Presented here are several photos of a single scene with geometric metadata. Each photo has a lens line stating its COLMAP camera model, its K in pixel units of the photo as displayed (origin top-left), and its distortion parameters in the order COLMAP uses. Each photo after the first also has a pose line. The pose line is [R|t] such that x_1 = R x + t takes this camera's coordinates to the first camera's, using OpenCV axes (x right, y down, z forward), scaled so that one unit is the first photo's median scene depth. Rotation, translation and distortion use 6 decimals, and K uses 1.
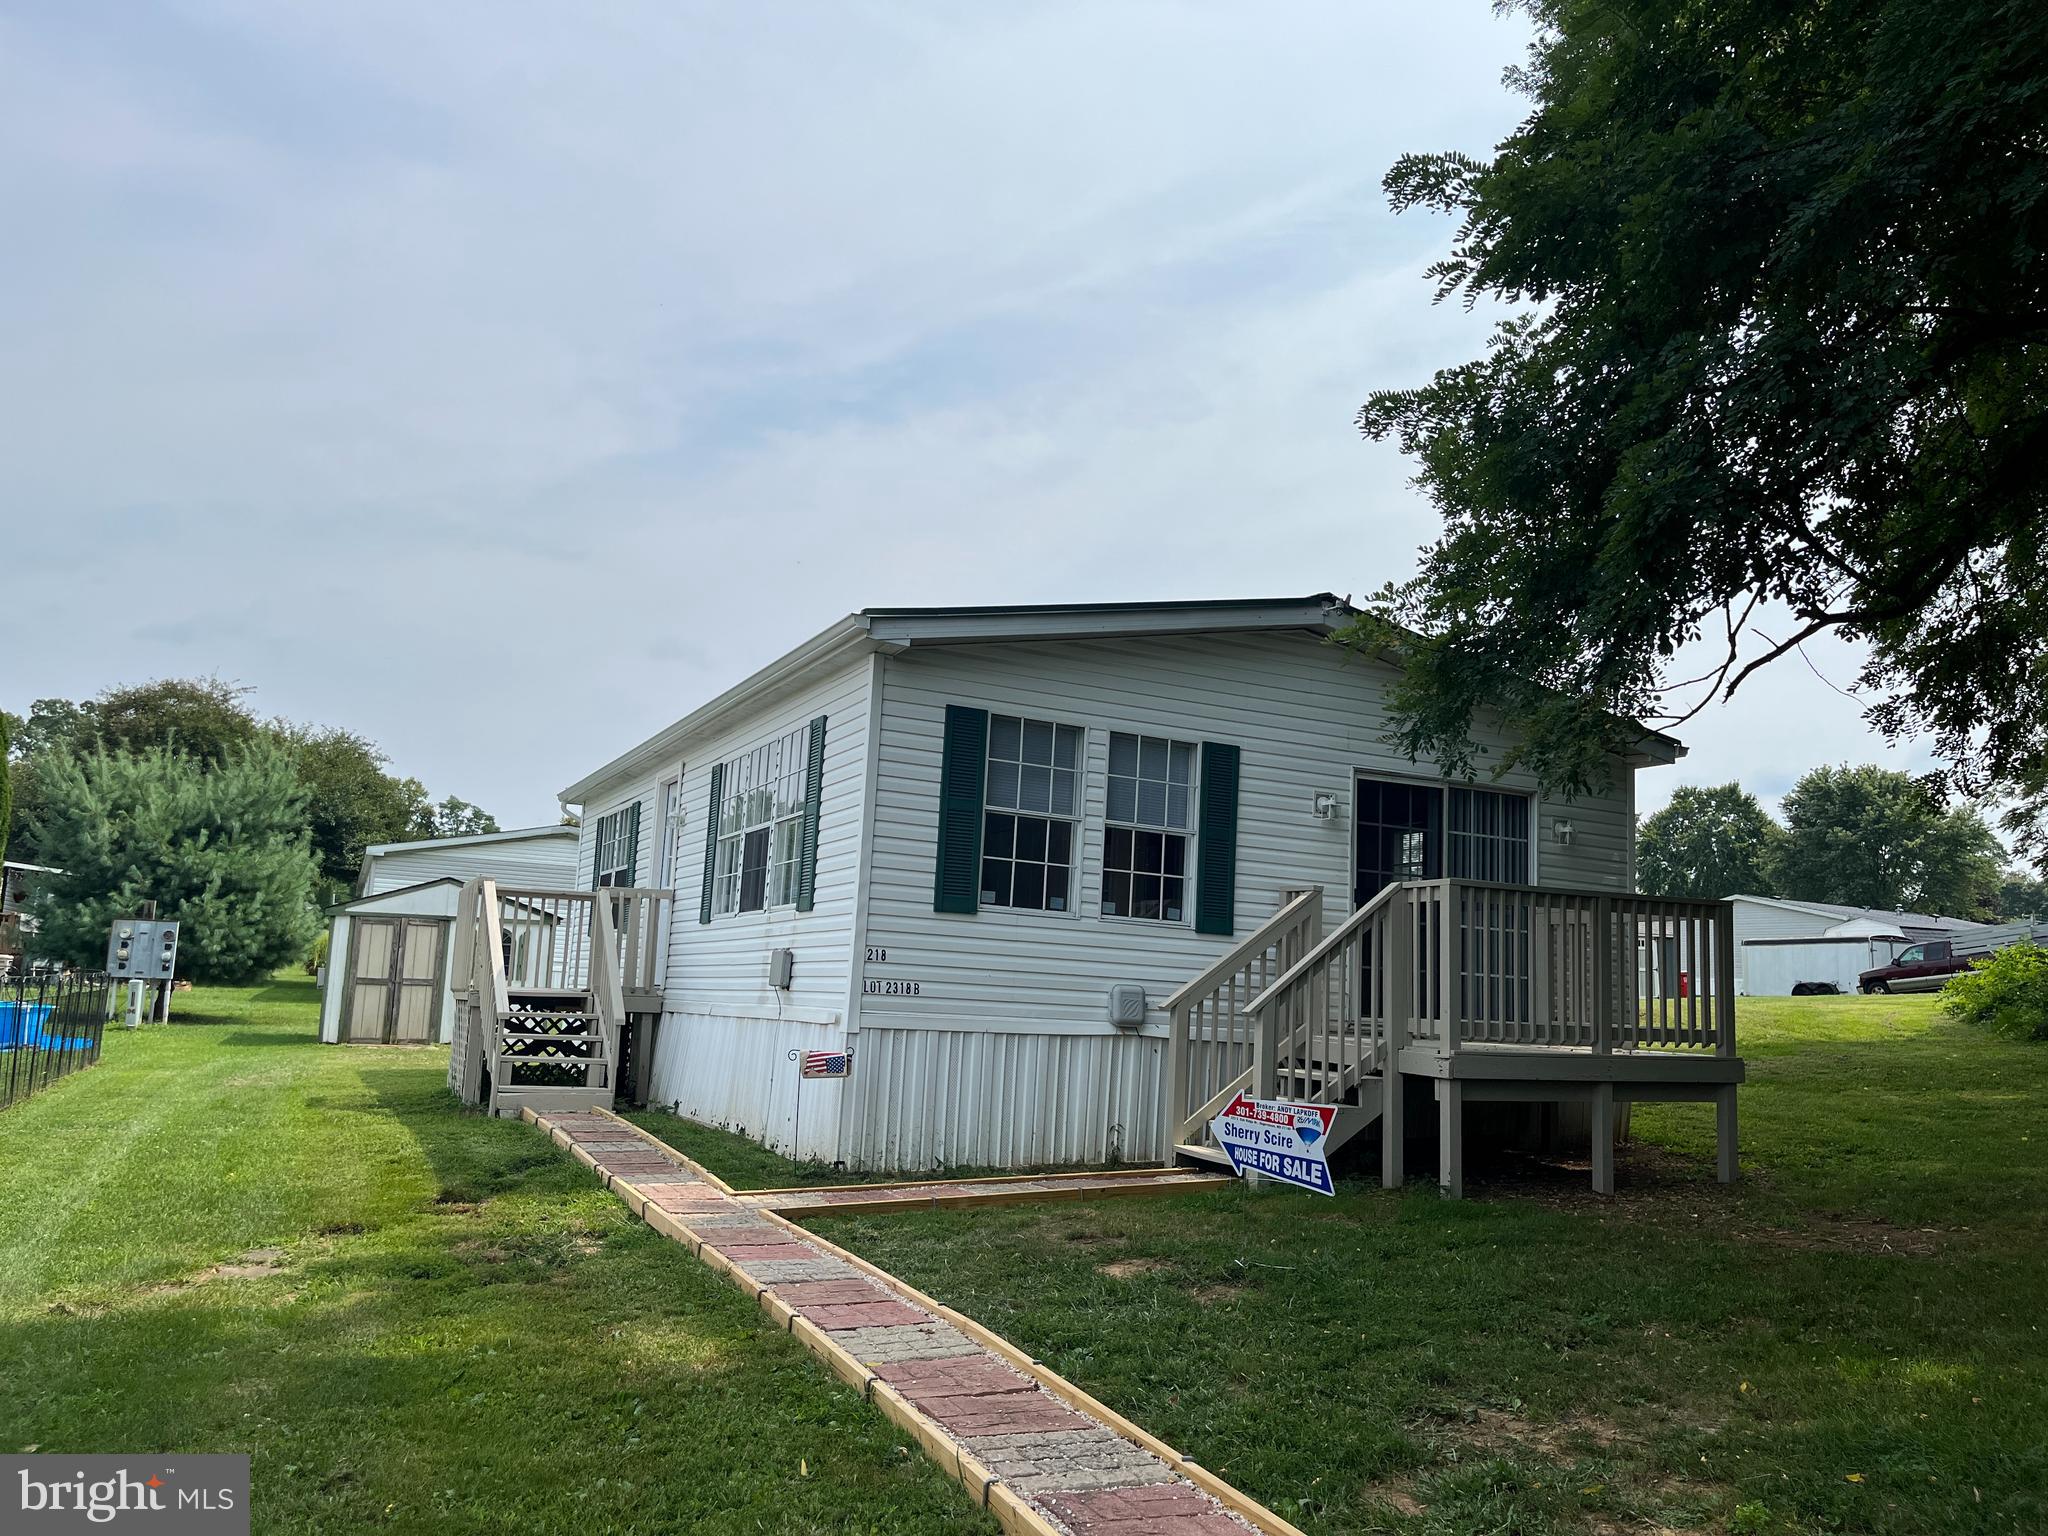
lens RADIAL K [[1539.5, 0, 1014.2], [0, 1539.5, 770.0], [0, 0, 1]] dist [0.129032, -0.225760]
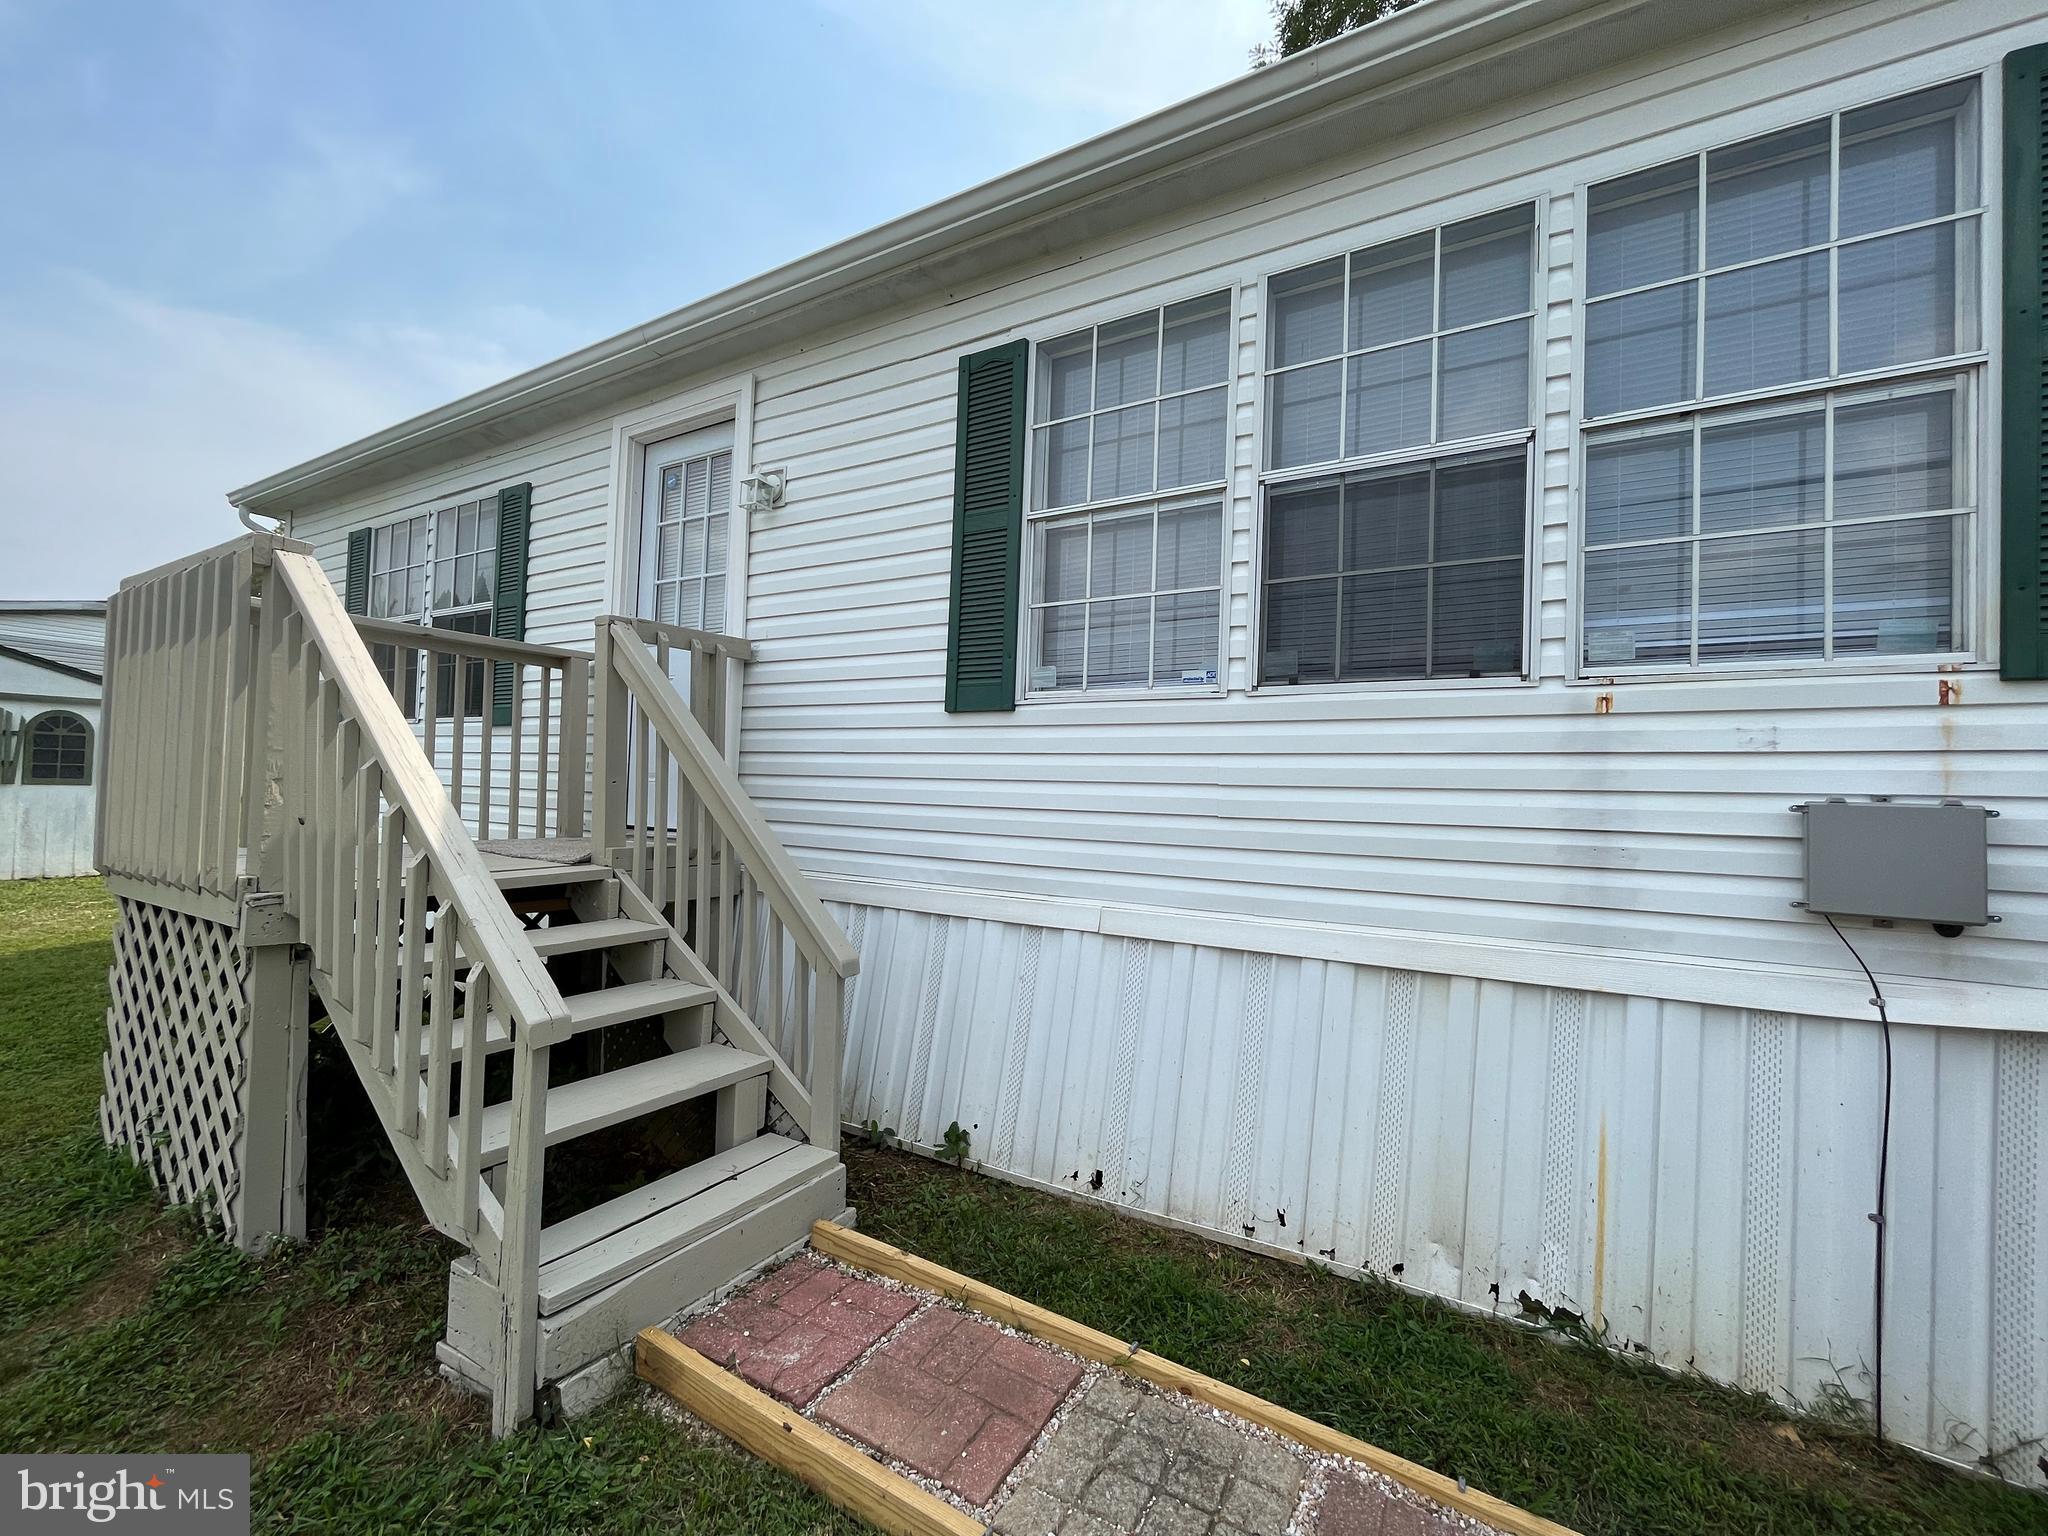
lens RADIAL K [[833.1, 0, 1024.0], [0, 833.1, 768.0], [0, 0, 1]] dist [-0.001379, -0.000196]
pose [[0.826522, -0.004158, 0.562889, -0.351393], [-0.077116, 0.989708, 0.120544, 0.093368], [-0.557597, -0.143040, 0.817695, 0.874416]]
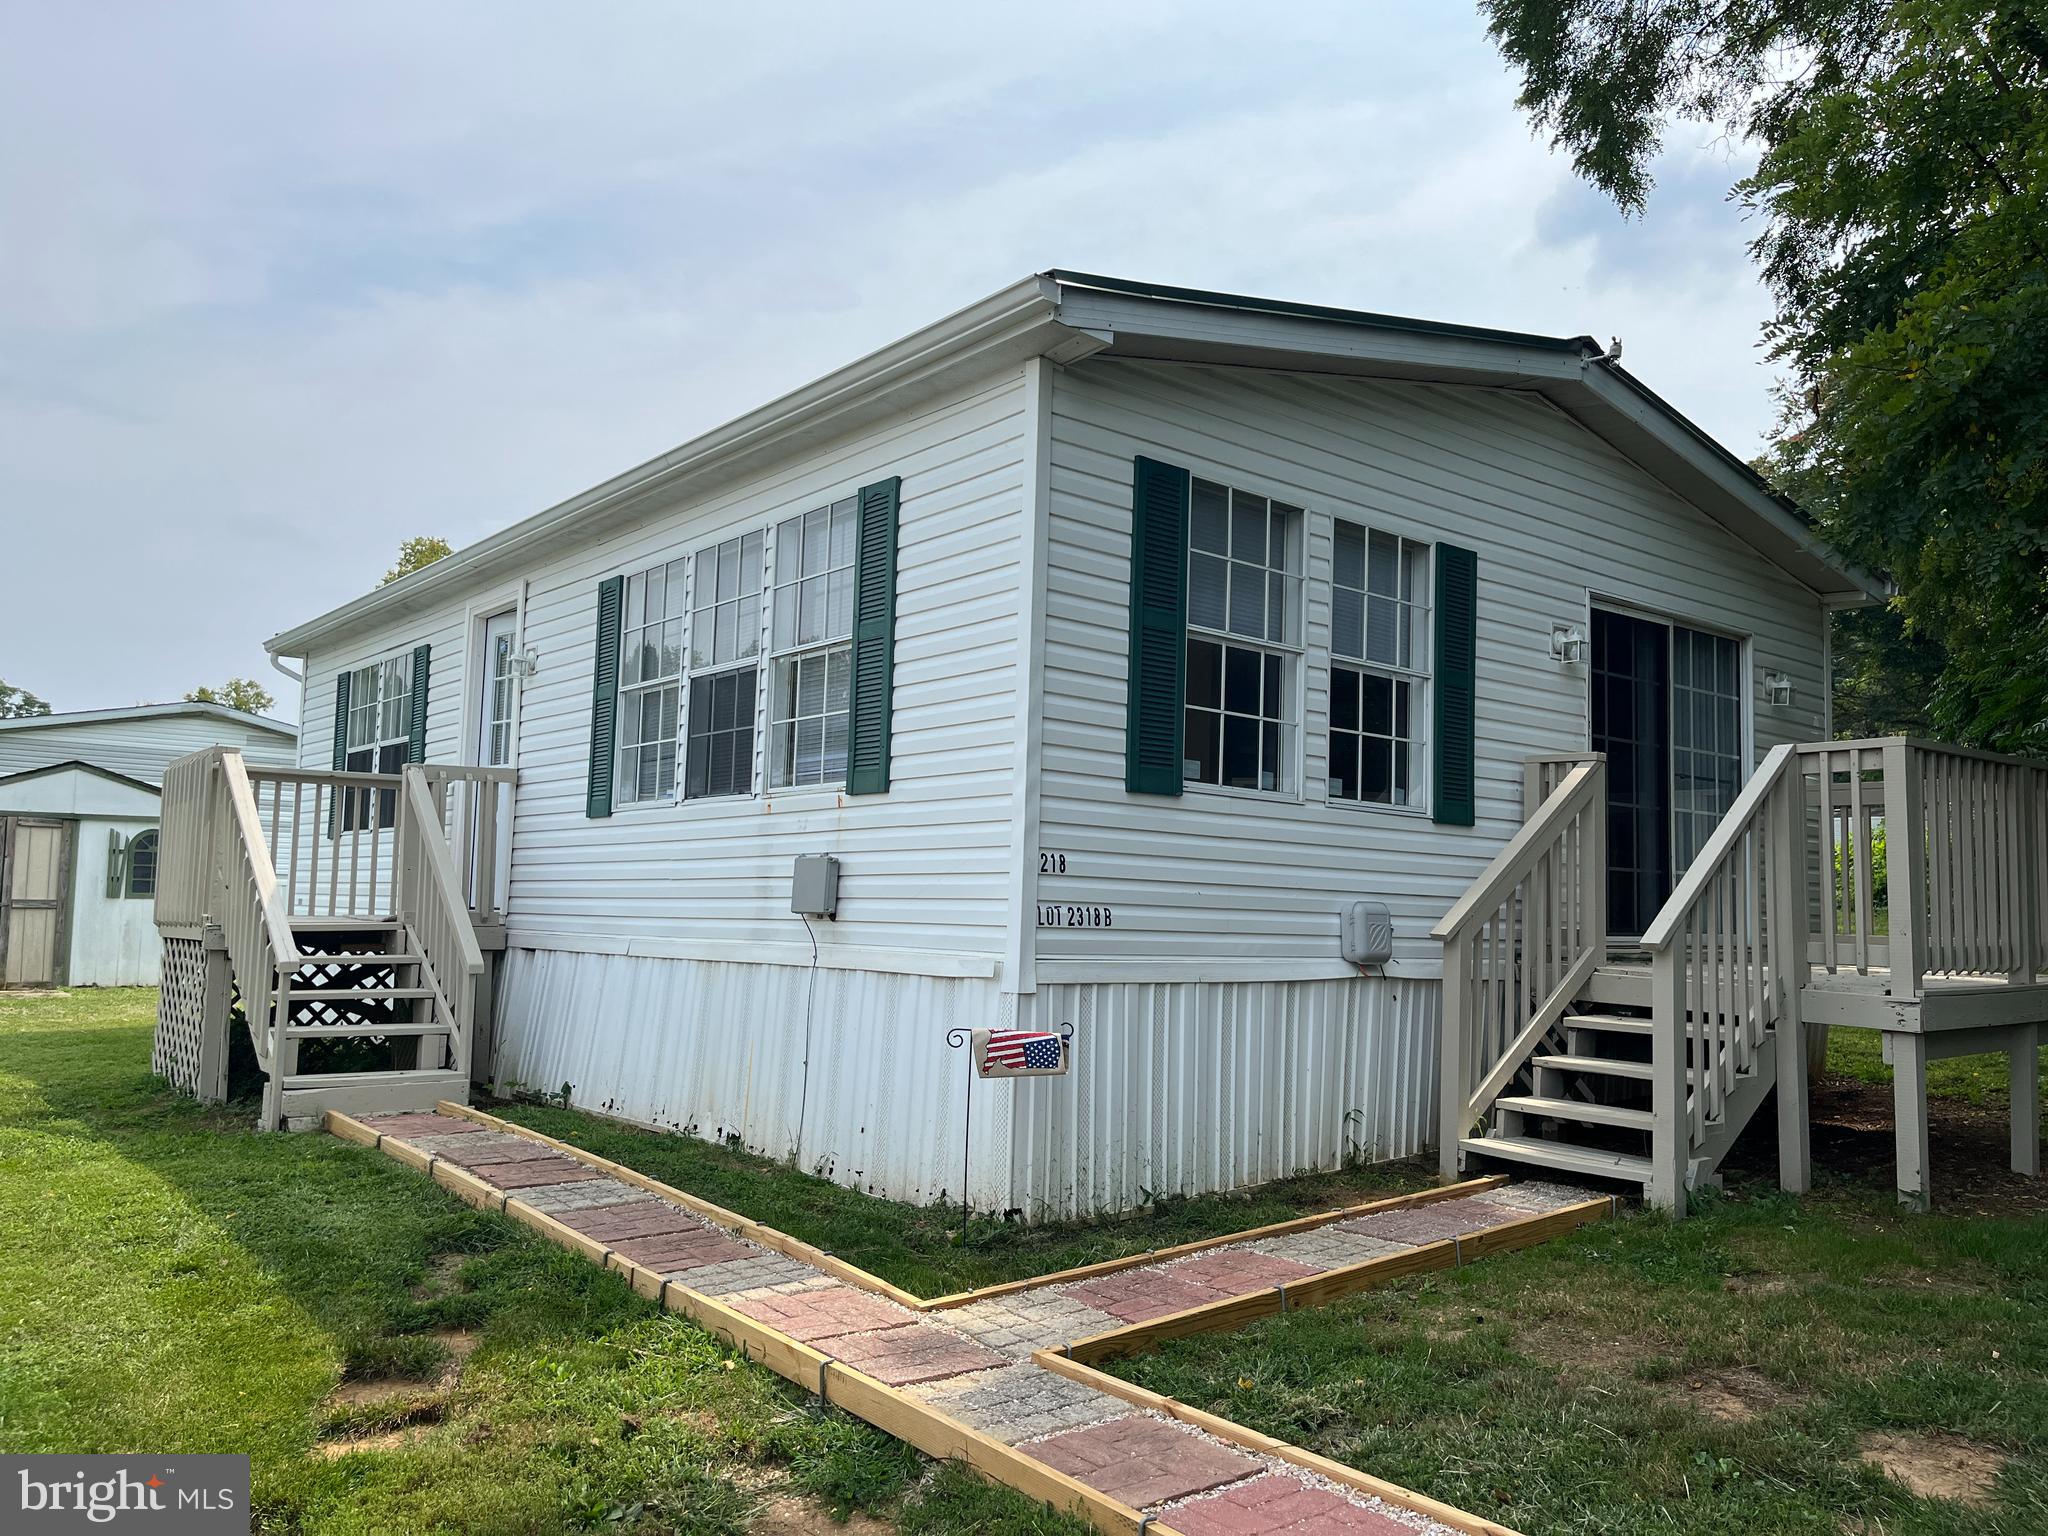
lens RADIAL K [[1540.1, 0, 1028.3], [0, 1540.1, 765.3], [0, 0, 1]] dist [0.088866, -0.122513]
pose [[0.970947, -0.000169, 0.239293, -0.197599], [-0.014727, 0.998062, 0.060464, 0.037284], [-0.238840, -0.062231, 0.969063, 0.345775]]
